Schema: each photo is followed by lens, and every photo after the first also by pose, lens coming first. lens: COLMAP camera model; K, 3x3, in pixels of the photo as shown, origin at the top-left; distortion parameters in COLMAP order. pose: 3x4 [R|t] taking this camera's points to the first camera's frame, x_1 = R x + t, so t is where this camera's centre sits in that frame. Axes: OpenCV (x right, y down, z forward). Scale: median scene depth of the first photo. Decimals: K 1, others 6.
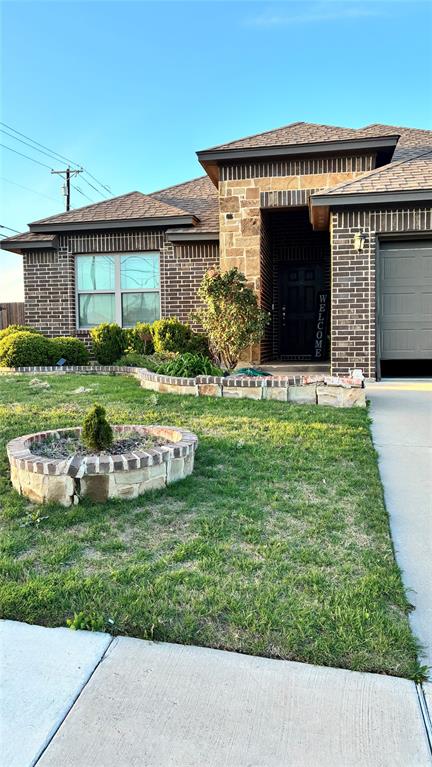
lens RADIAL K [[597.7, 0, 217.4], [0, 597.7, 383.5], [0, 0, 1]] dist [0.054819, -0.002488]
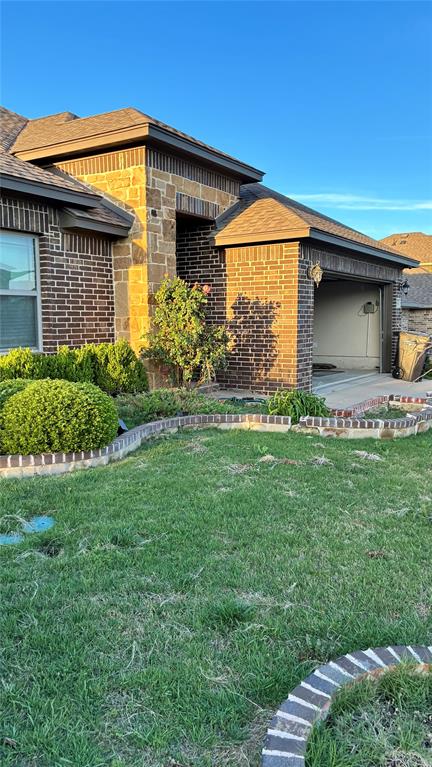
lens RADIAL K [[597.7, 0, 215.3], [0, 597.7, 384.1], [0, 0, 1]] dist [0.054819, -0.002488]
pose [[0.366205, -0.088425, 0.926323, -0.713175], [0.062576, 0.995562, 0.070296, -0.098487], [-0.928428, 0.032223, 0.370113, 0.621845]]
